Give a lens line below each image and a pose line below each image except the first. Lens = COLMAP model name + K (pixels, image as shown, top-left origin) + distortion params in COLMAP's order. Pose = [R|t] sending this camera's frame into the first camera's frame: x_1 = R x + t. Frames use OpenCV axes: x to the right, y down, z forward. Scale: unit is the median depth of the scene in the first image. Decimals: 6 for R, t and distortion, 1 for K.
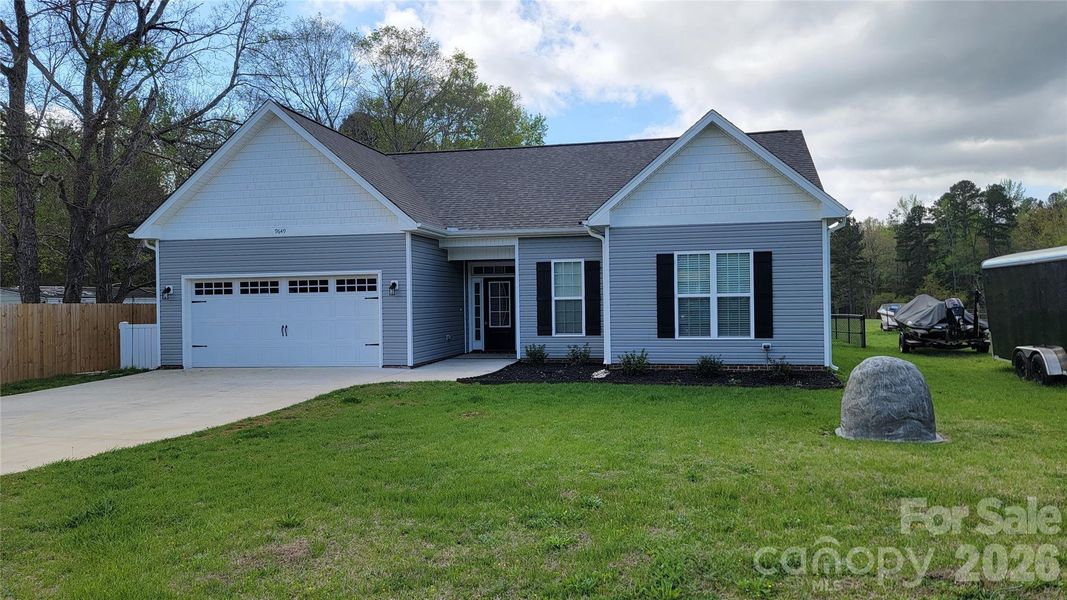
lens RADIAL K [[750.7, 0, 539.8], [0, 750.7, 295.7], [0, 0, 1]] dist [0.057438, -0.036532]
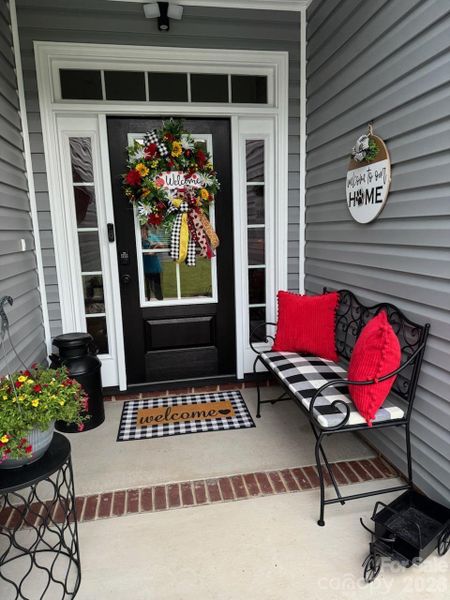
lens RADIAL K [[421.1, 0, 224.8], [0, 421.1, 300.2], [0, 0, 1]] dist [0.061422, -0.005103]
pose [[0.930773, -0.079841, 0.356774, -0.109349], [0.017533, 0.984488, 0.174574, 0.014904], [-0.365178, -0.156234, 0.917734, 0.982677]]
